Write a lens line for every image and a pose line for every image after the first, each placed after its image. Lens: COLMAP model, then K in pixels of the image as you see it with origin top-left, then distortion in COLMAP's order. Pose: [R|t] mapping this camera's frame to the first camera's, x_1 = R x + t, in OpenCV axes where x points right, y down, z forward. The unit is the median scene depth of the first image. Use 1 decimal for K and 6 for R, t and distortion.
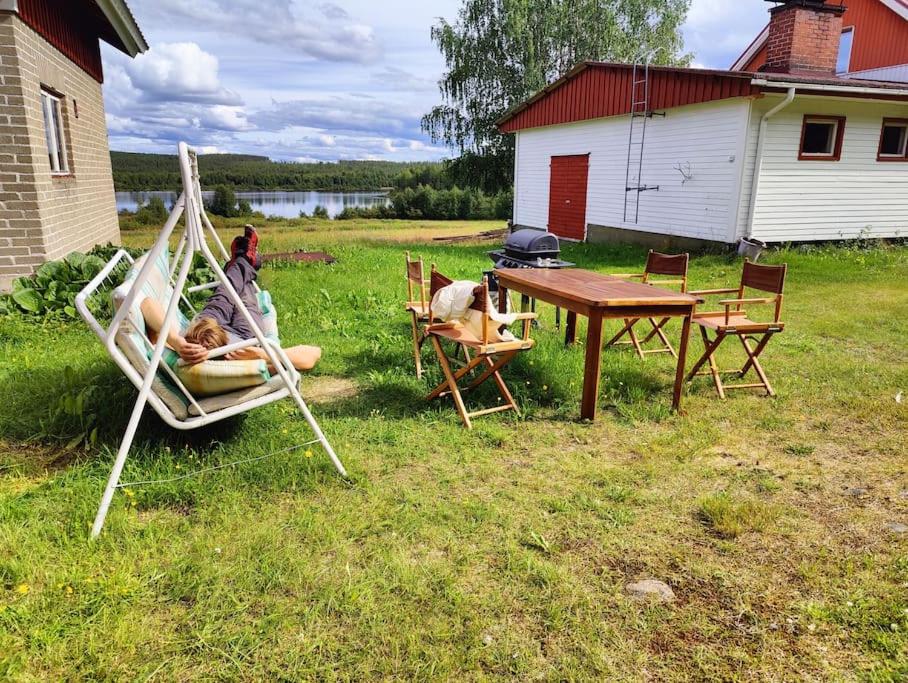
lens RADIAL K [[631.0, 0, 452.5], [0, 631.0, 338.3], [0, 0, 1]] dist [0.040460, -0.031571]
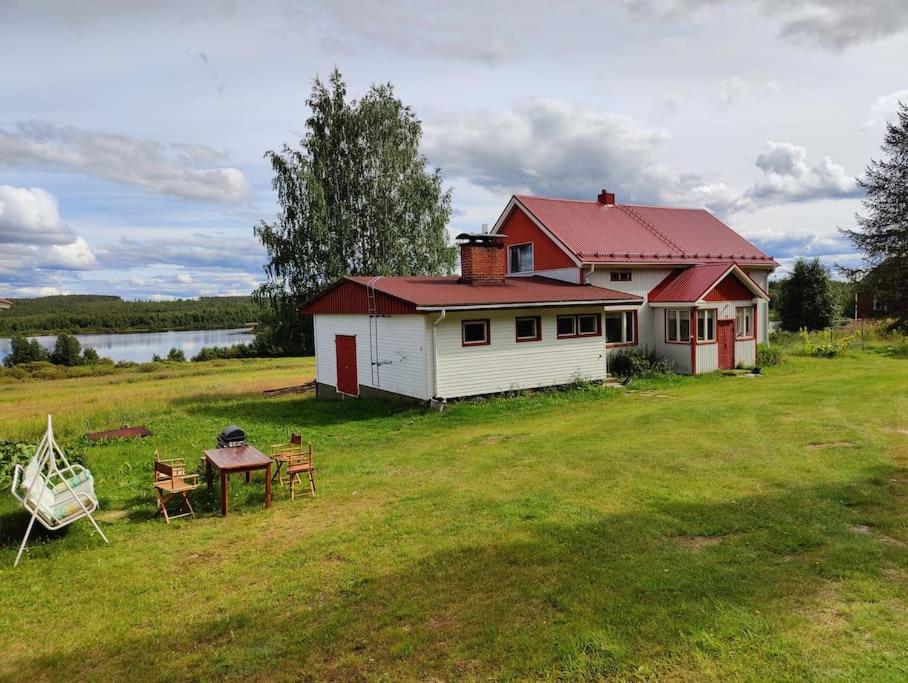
lens RADIAL K [[639.5, 0, 461.1], [0, 639.5, 332.2], [0, 0, 1]] dist [0.041312, -0.035988]
pose [[0.976888, -0.048682, 0.208136, 0.146981], [0.090210, 0.976652, -0.194970, 0.000615], [-0.193784, 0.209240, 0.958471, -0.408041]]
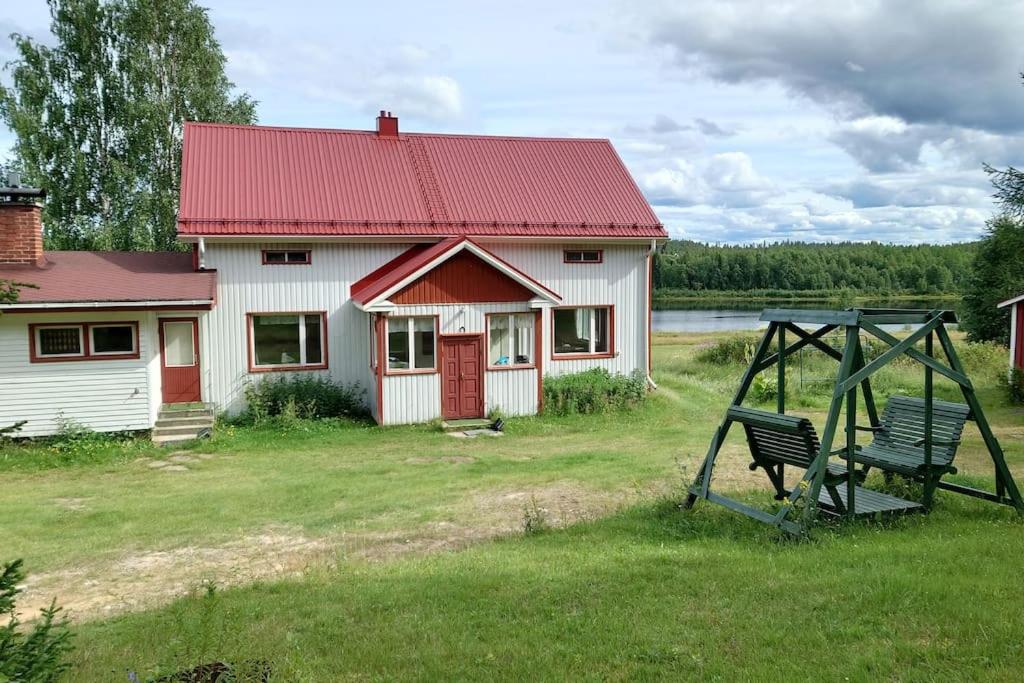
lens RADIAL K [[878.4, 0, 565.1], [0, 878.4, 322.3], [0, 0, 1]] dist [-0.009939, -0.000088]
pose [[0.999849, -0.011202, -0.013285, 1.290806], [0.008722, 0.984726, -0.173893, -0.074747], [0.015030, 0.173750, 0.984675, -0.278294]]
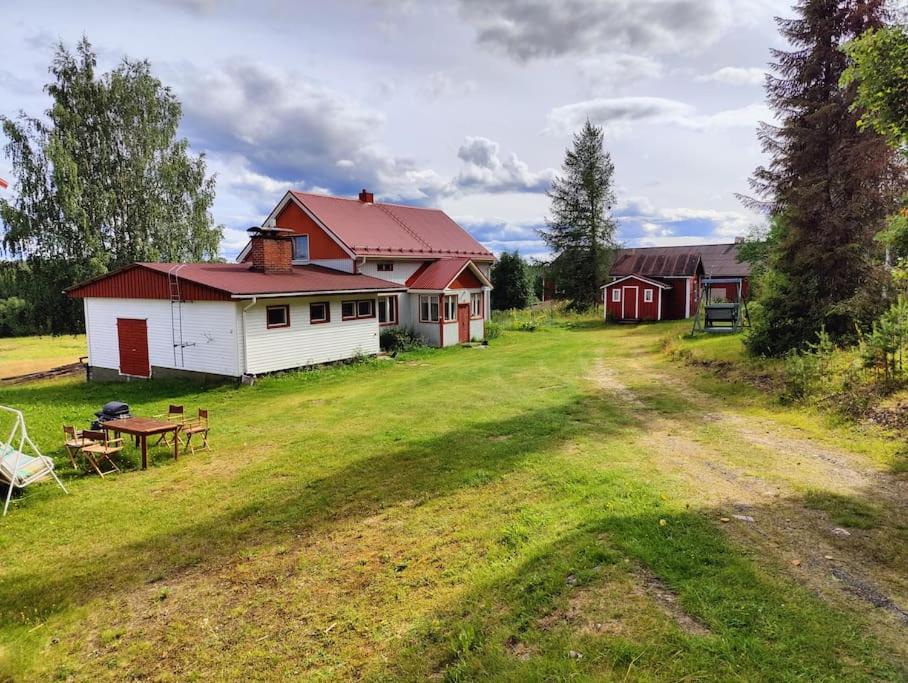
lens RADIAL K [[639.5, 0, 461.1], [0, 639.5, 332.2], [0, 0, 1]] dist [0.041312, -0.035988]
pose [[0.801063, -0.073741, 0.594020, -0.088604], [0.165845, 0.980874, -0.101886, 0.011503], [-0.575146, 0.180133, 0.797972, -0.600079]]
